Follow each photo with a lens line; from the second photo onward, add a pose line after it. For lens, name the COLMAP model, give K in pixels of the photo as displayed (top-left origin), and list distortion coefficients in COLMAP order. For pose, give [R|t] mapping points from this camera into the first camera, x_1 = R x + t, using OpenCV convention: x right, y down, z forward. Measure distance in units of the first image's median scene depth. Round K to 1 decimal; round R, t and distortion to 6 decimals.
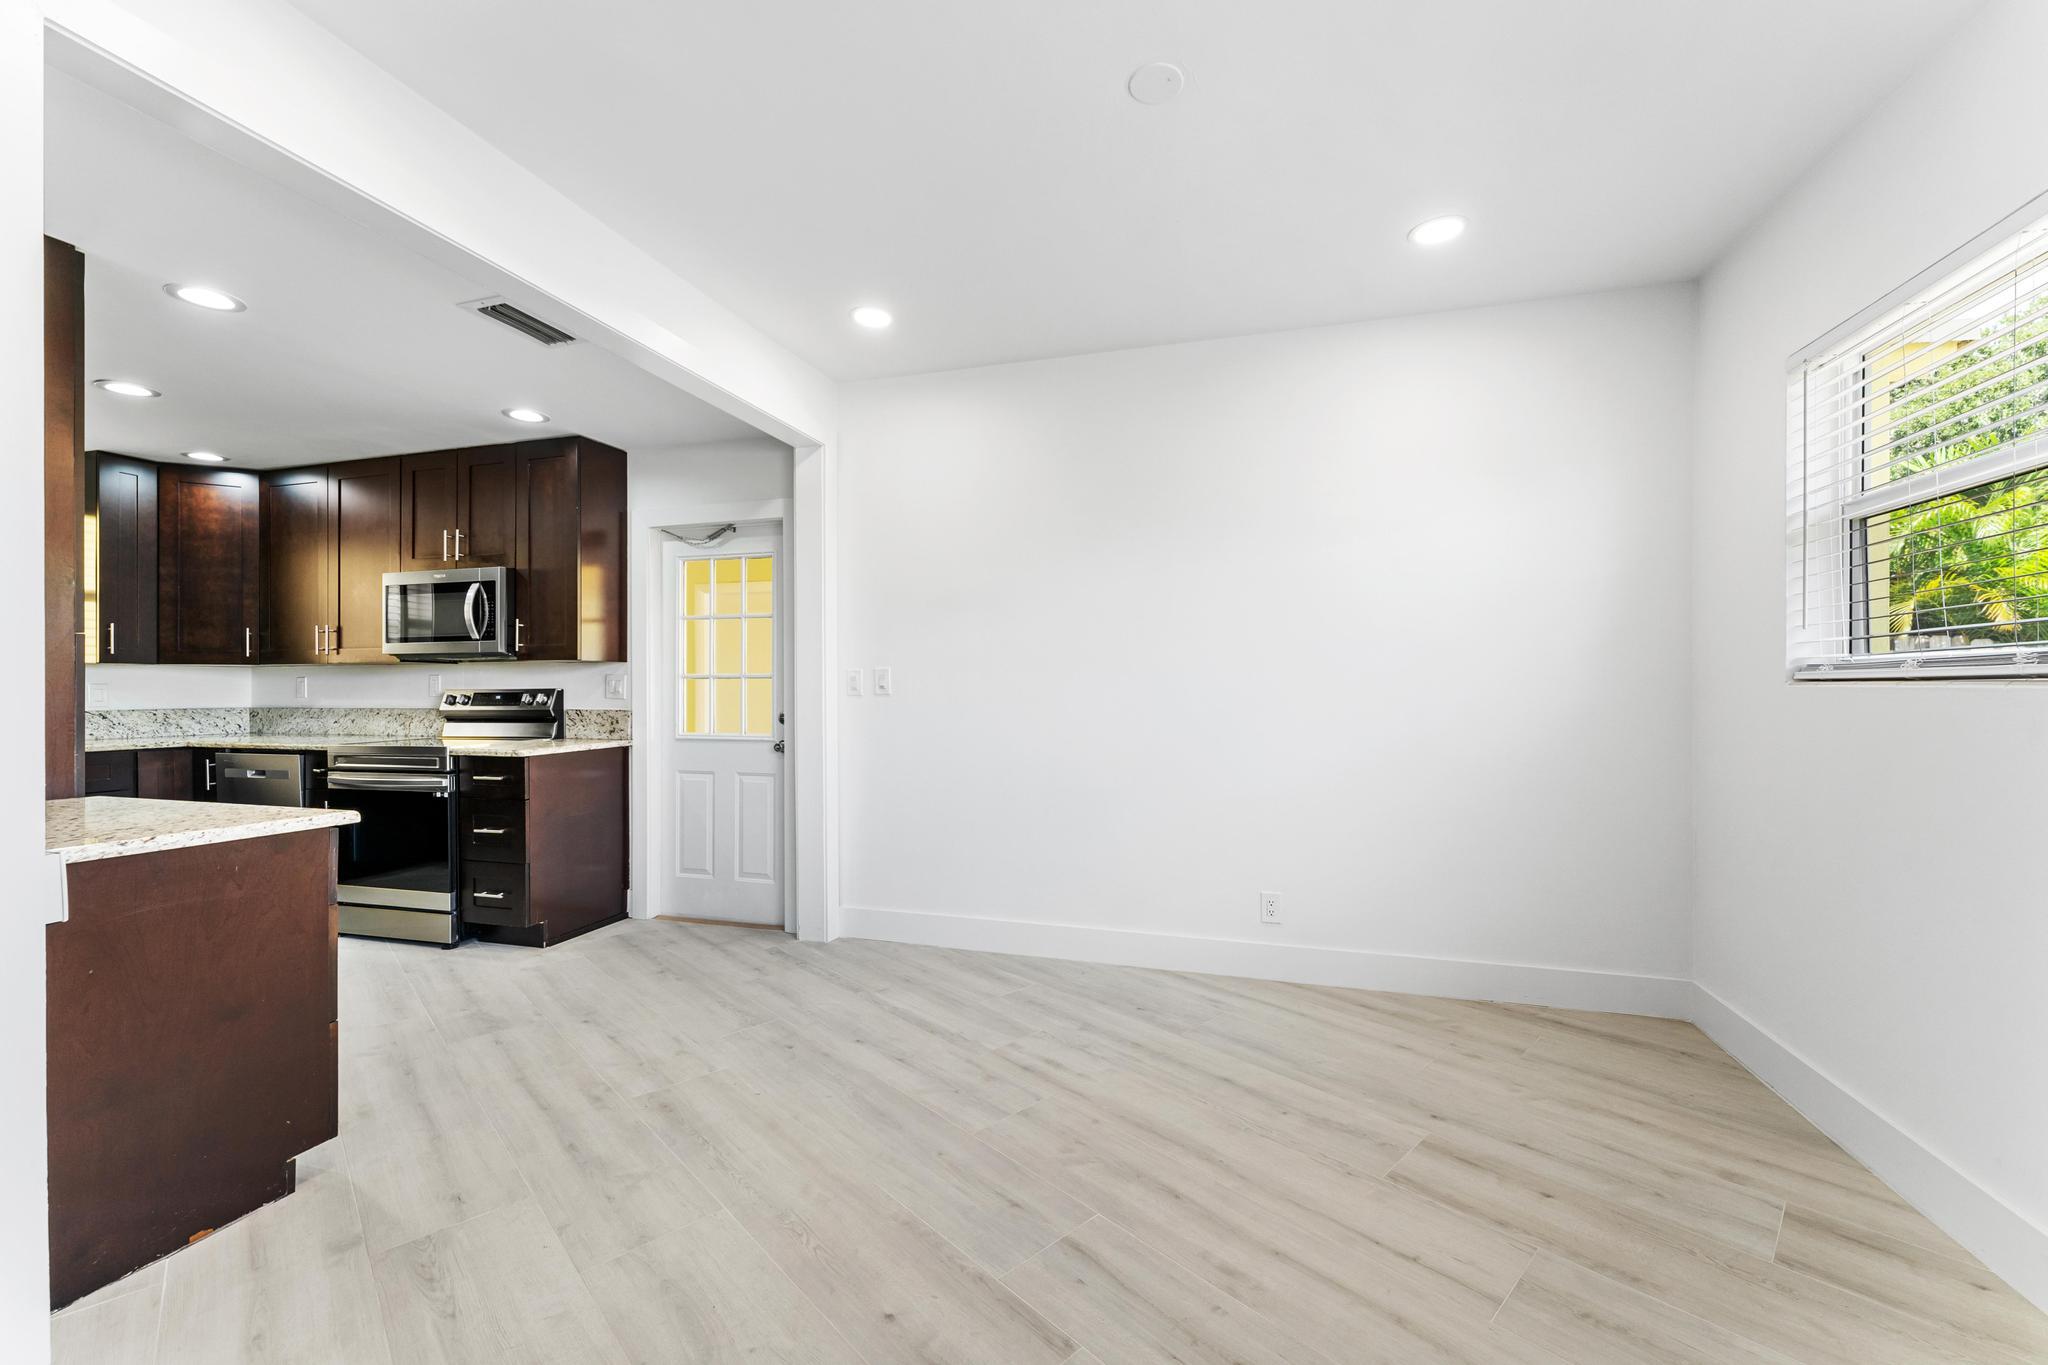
lens RADIAL K [[831.5, 0, 1018.3], [0, 831.5, 686.7], [0, 0, 1]] dist [0.004295, 0.000239]
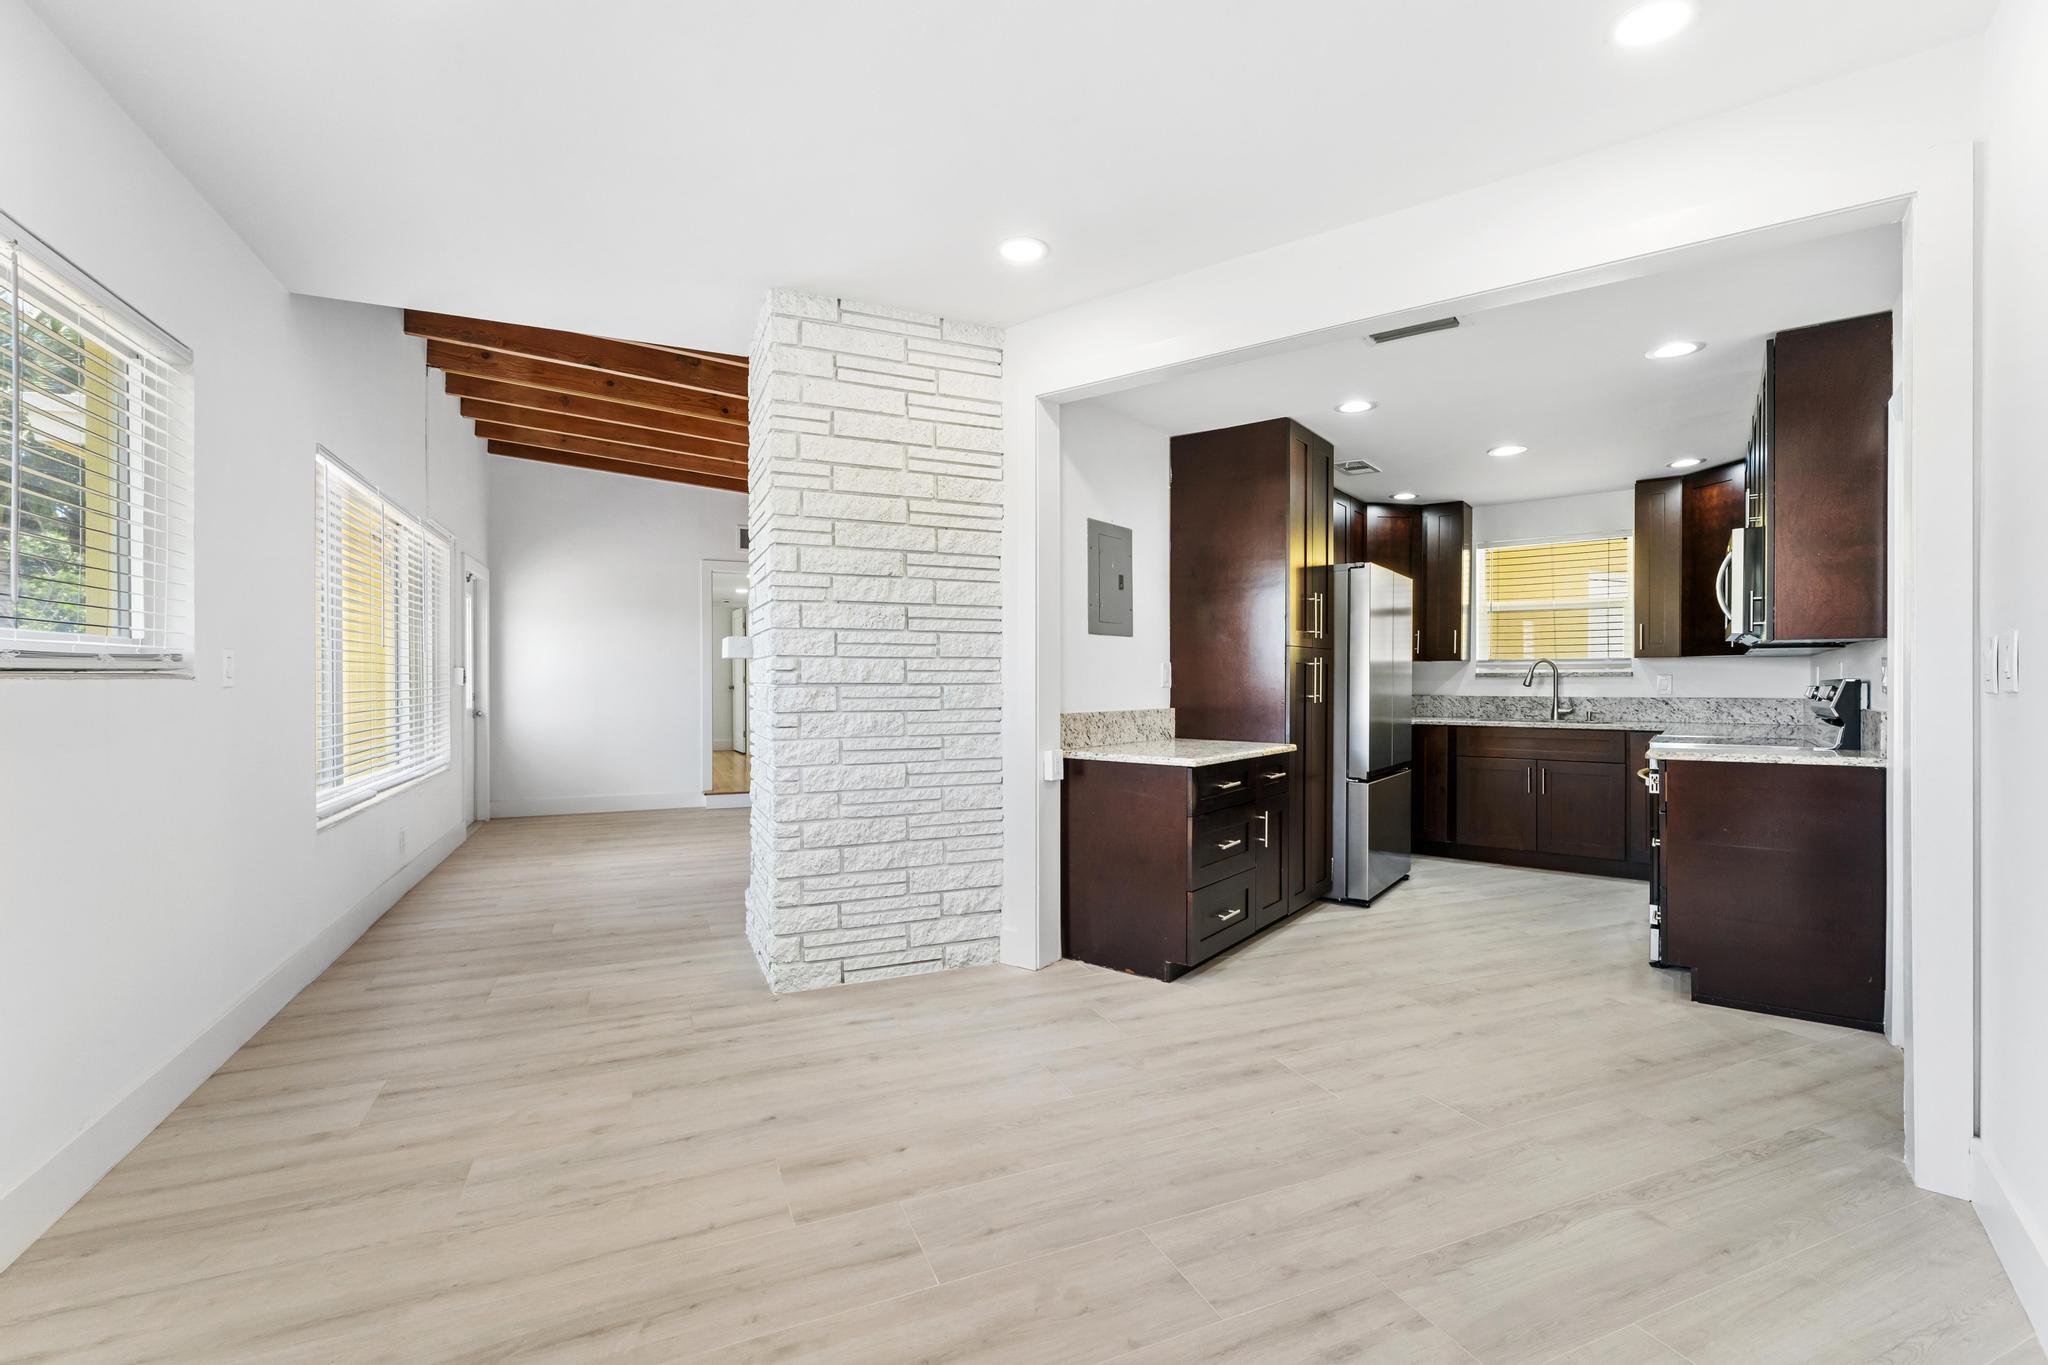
lens RADIAL K [[900.8, 0, 1029.8], [0, 900.8, 685.1], [0, 0, 1]] dist [0.001245, -0.000191]
pose [[-0.337989, 0.006353, -0.941129, 0.393819], [0.001297, 0.999979, 0.006285, 0.001798], [0.941149, 0.000903, -0.337990, 0.587025]]
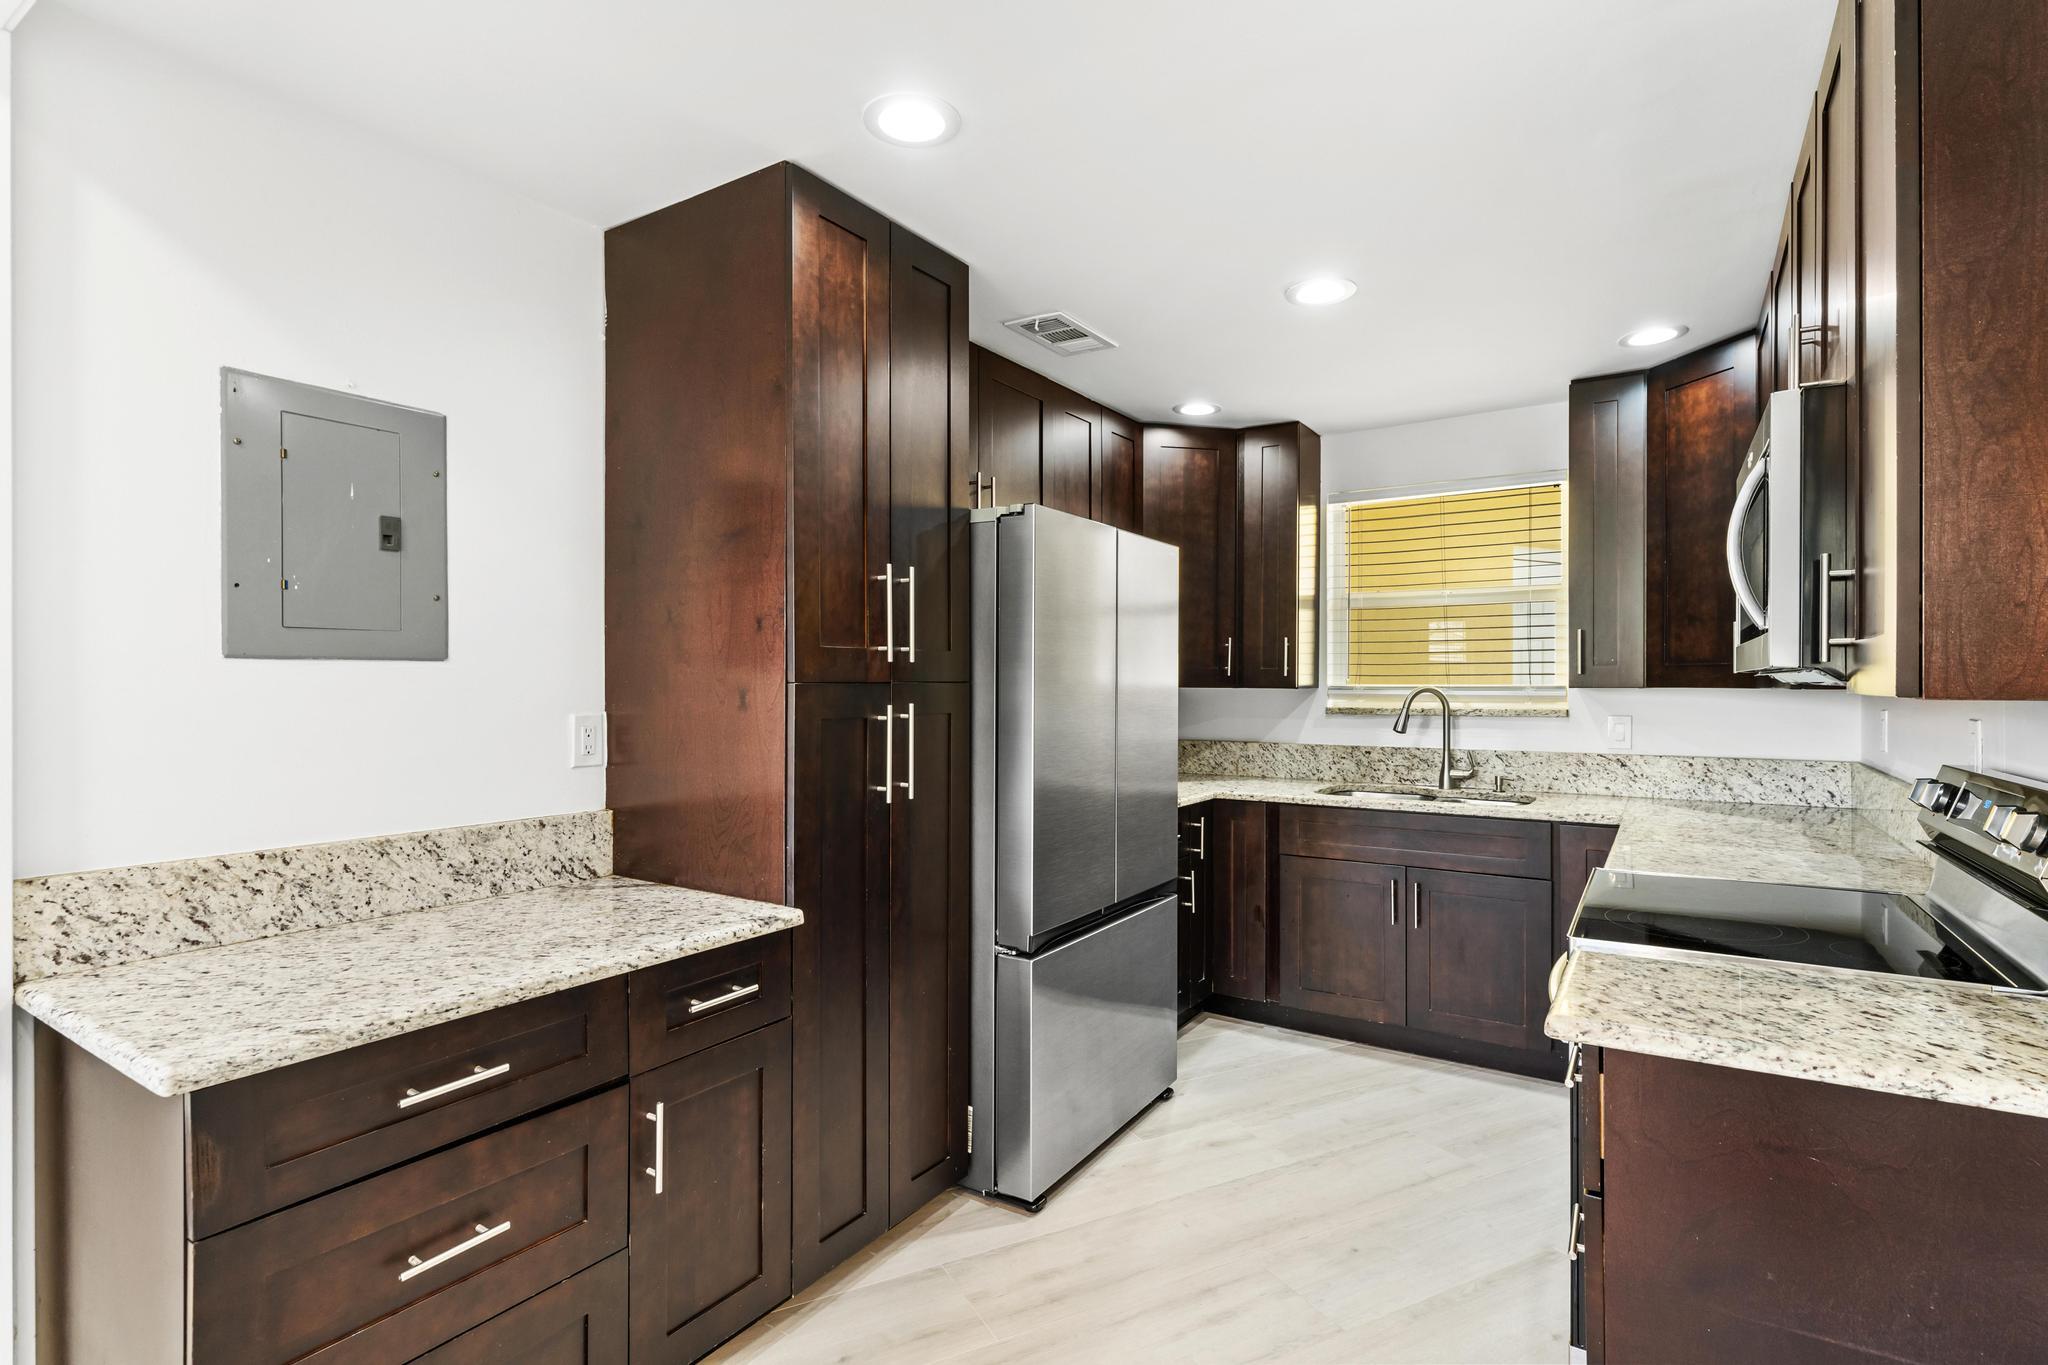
lens RADIAL K [[1010.0, 0, 1024.0], [0, 1010.0, 682.5], [0, 0, 1]] dist [-0.000570, -0.000274]
pose [[-0.268923, 0.002738, -0.963158, -0.164390], [0.002545, 0.999994, 0.002132, -0.033622], [0.963158, -0.001877, -0.268928, 0.749011]]
